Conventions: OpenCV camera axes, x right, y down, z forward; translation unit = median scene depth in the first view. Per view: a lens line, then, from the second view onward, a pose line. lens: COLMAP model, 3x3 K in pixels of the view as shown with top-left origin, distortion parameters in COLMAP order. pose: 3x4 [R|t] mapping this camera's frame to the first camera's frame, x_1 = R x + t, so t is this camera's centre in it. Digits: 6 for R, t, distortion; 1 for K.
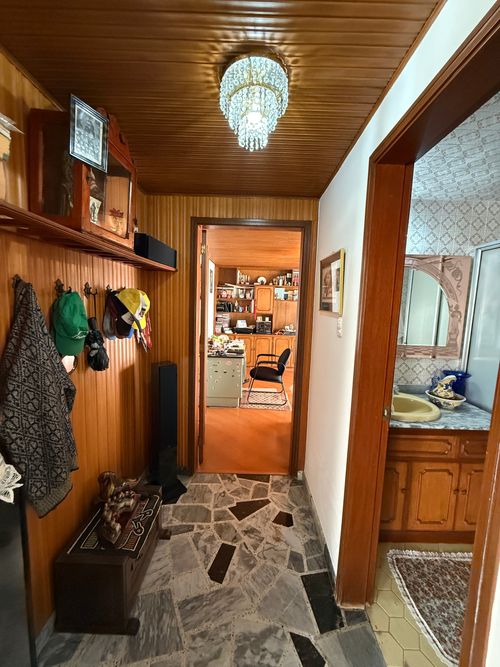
lens RADIAL K [[266.5, 0, 250.0], [0, 266.5, 333.5], [0, 0, 1]] dist [0.001101, -0.000059]
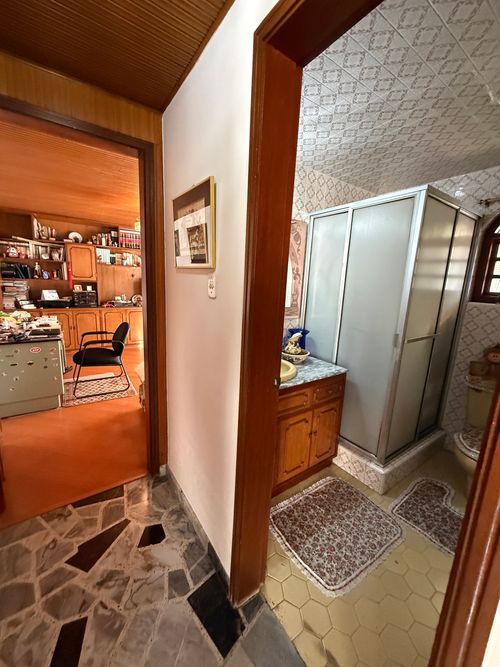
lens RADIAL K [[266.5, 0, 250.0], [0, 266.5, 333.5], [0, 0, 1]] dist [0.001101, -0.000059]
pose [[0.818496, -0.102800, 0.565241, -0.018436], [0.043569, 0.992135, 0.117349, 0.020968], [-0.572858, -0.071423, 0.816537, 0.202797]]
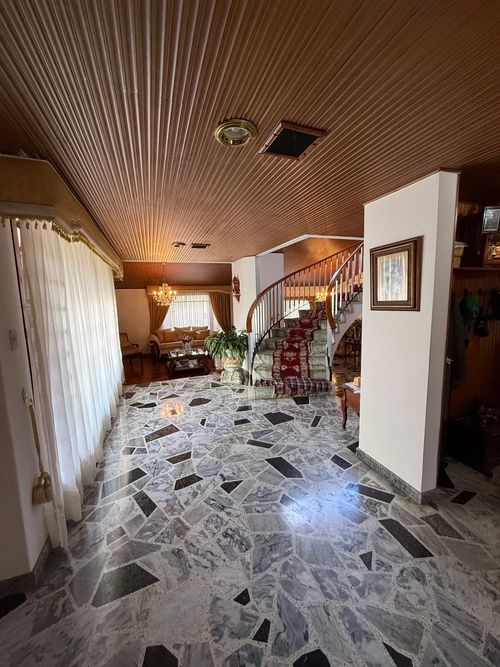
lens RADIAL K [[266.5, 0, 250.0], [0, 266.5, 333.5], [0, 0, 1]] dist [0.001101, -0.000059]
pose [[0.352459, 0.082434, -0.932189, 0.477353], [-0.065218, 0.995855, 0.063405, 0.093581], [0.933552, 0.038448, 0.356374, -0.947796]]
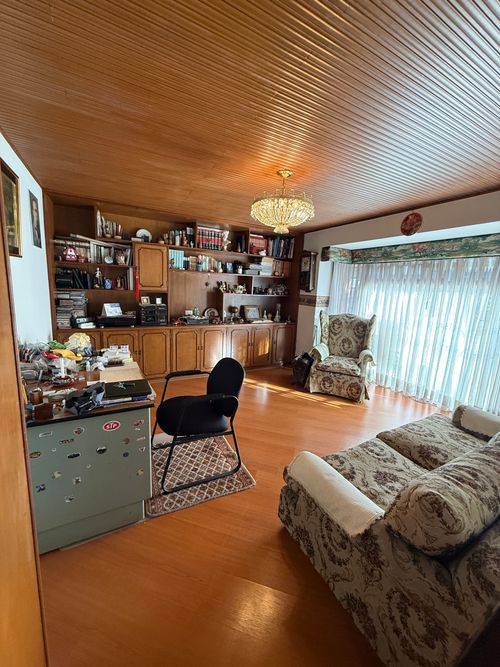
lens RADIAL K [[266.5, 0, 250.0], [0, 266.5, 333.5], [0, 0, 1]] dist [0.001101, -0.000059]
pose [[0.877454, -0.072682, 0.474123, -0.133414], [0.033290, 0.995297, 0.090968, -0.078515], [-0.478505, -0.064037, 0.875747, 1.020931]]
